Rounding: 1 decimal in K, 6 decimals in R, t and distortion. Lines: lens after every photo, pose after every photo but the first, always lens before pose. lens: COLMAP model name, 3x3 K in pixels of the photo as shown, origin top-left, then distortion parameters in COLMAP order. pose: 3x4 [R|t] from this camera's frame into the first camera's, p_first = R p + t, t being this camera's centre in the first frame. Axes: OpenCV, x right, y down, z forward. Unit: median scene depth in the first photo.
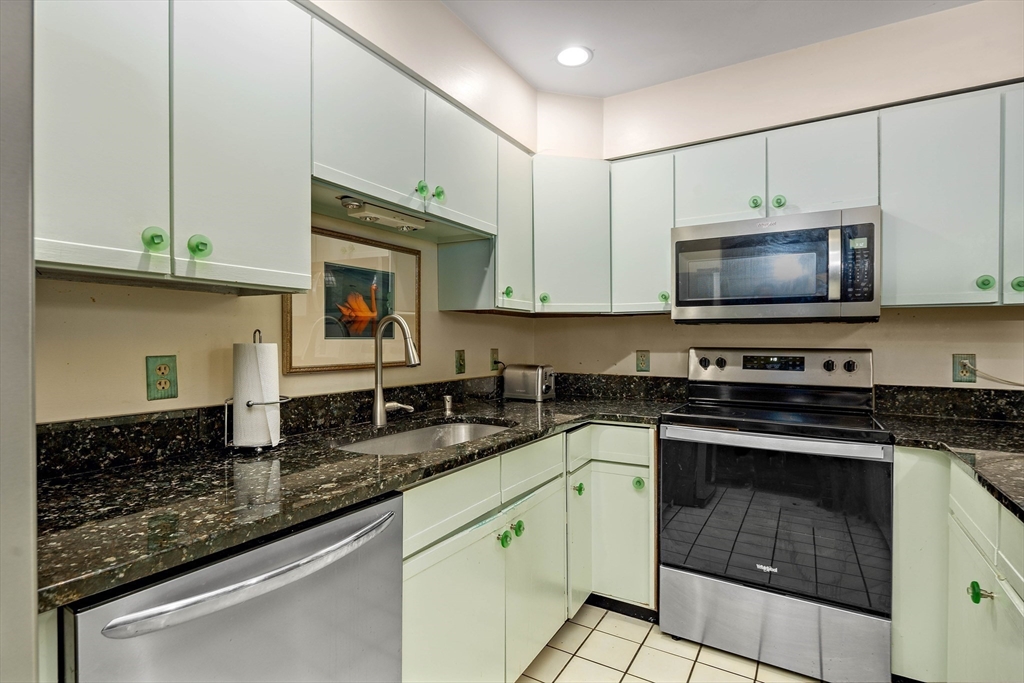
lens RADIAL K [[499.0, 0, 514.9], [0, 499.0, 337.2], [0, 0, 1]] dist [0.002391, -0.002443]
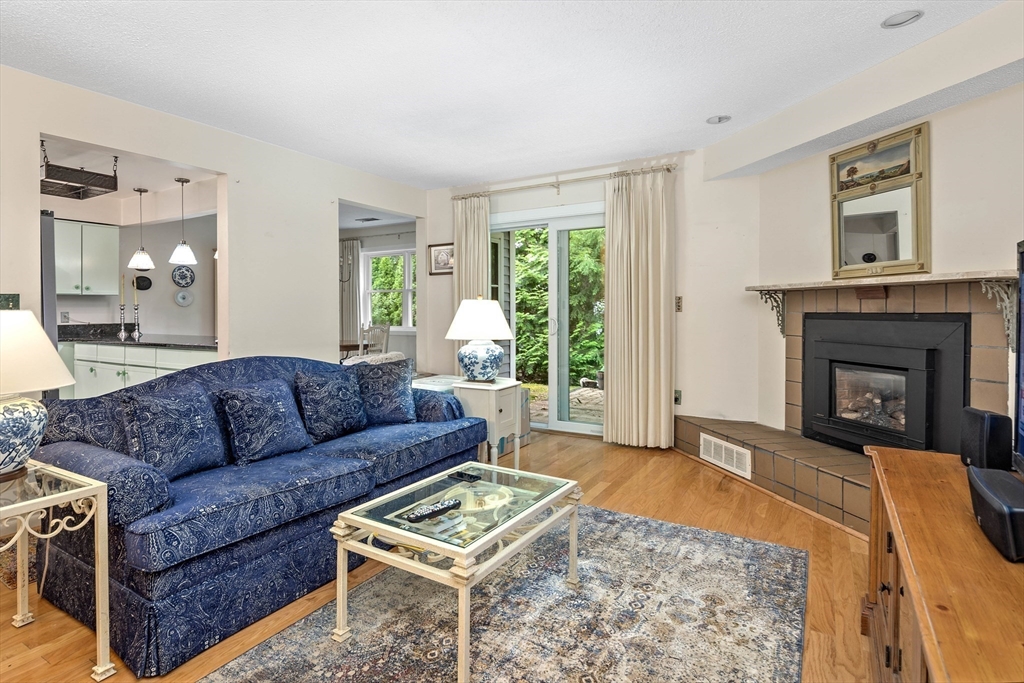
lens RADIAL K [[527.2, 0, 495.3], [0, 527.2, 318.8], [0, 0, 1]] dist [-0.001888, -0.000752]
pose [[0.001256, -0.022724, 0.999741, -1.822211], [-0.001103, 0.999741, 0.022725, 0.003444], [-0.999999, -0.001131, 0.001230, -1.238768]]
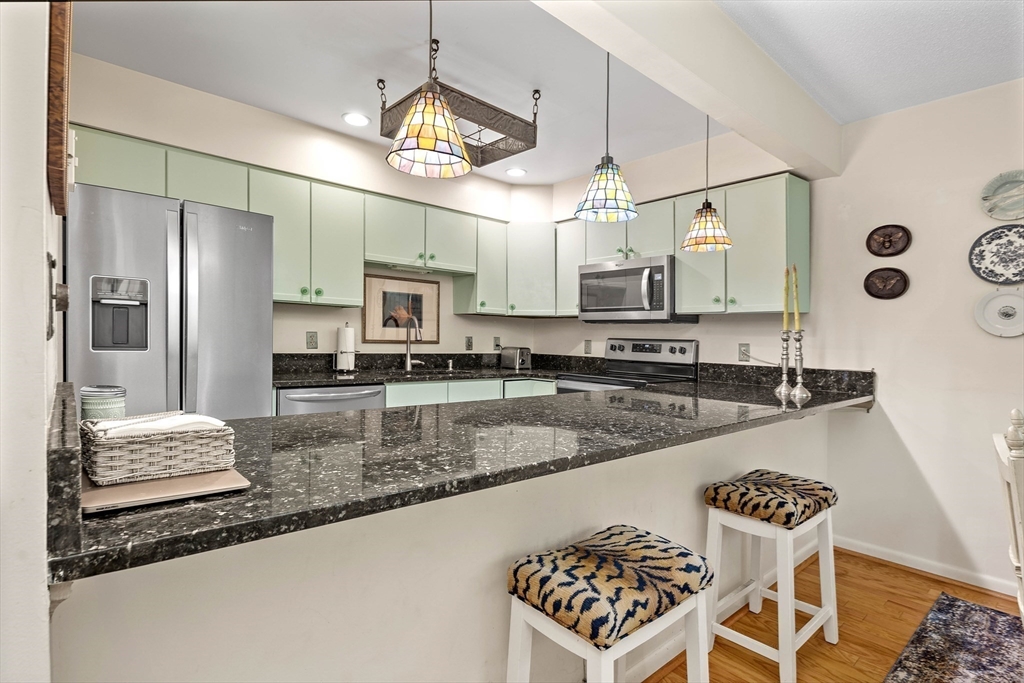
lens RADIAL K [[499.0, 0, 526.4], [0, 499.0, 347.7], [0, 0, 1]] dist [0.002391, -0.002443]
pose [[0.958475, 0.025304, -0.284052, 0.672411], [-0.019463, 0.999537, 0.023367, 0.022522], [0.284512, -0.016868, 0.958524, -0.714385]]
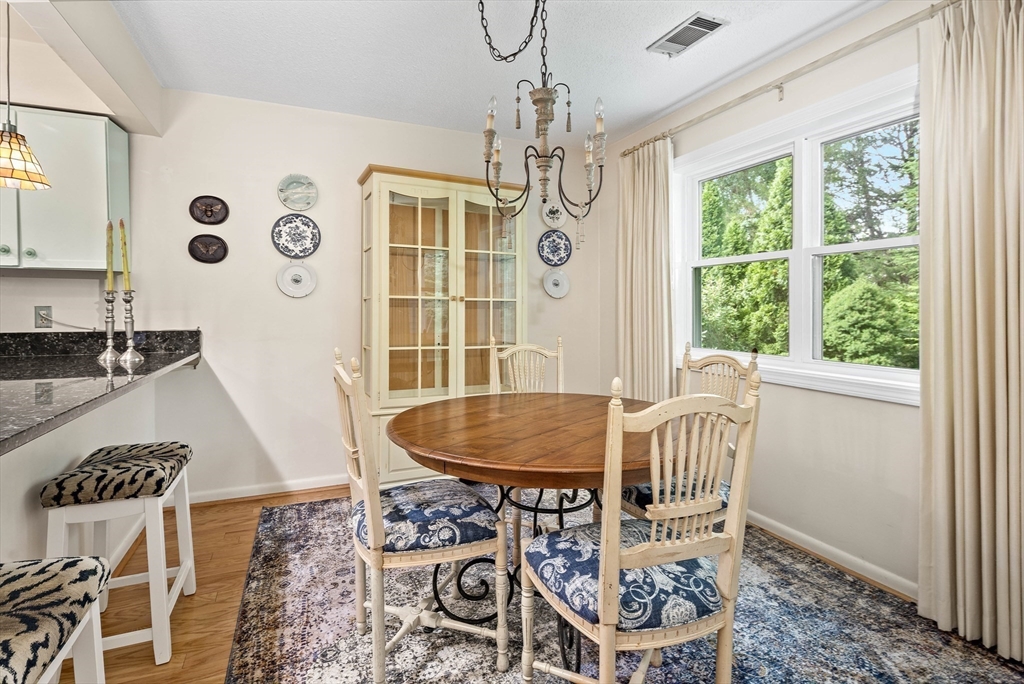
lens RADIAL K [[499.0, 0, 508.2], [0, 499.0, 300.8], [0, 0, 1]] dist [0.002391, -0.002443]
pose [[0.586922, 0.011192, 0.809566, 0.547409], [-0.006803, 0.999937, -0.008892, 0.023059], [-0.809615, -0.000289, 0.586961, -0.726821]]
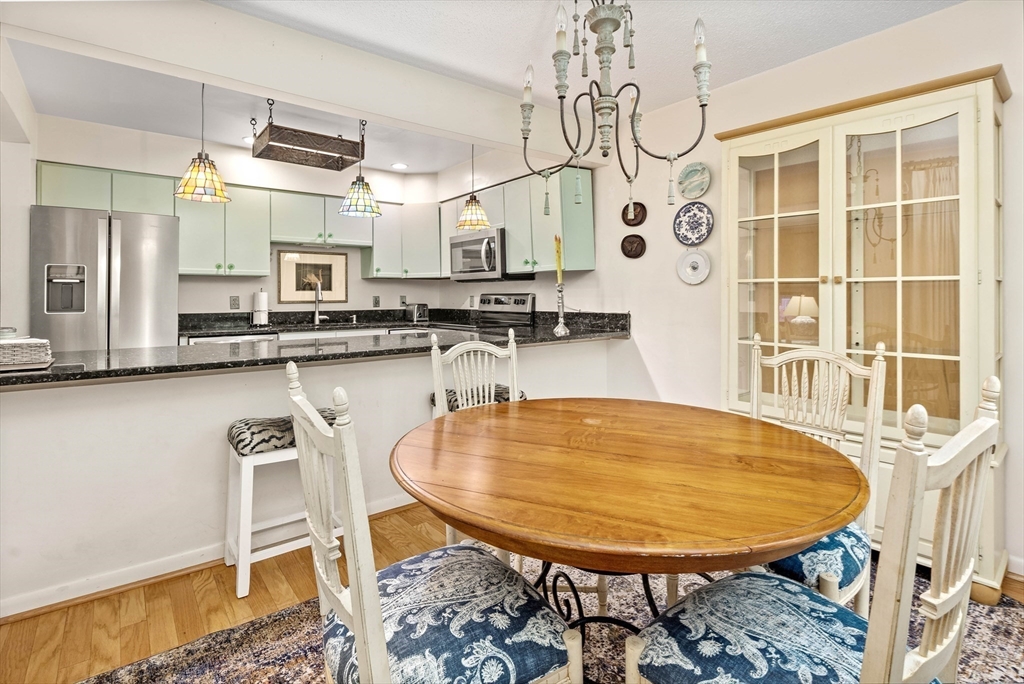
lens RADIAL K [[499.0, 0, 521.1], [0, 499.0, 281.4], [0, 0, 1]] dist [0.002391, -0.002443]
pose [[0.938608, -0.018888, -0.344467, 1.410058], [0.011131, 0.999638, -0.024483, 0.025041], [0.344805, 0.019146, 0.938479, -0.930159]]
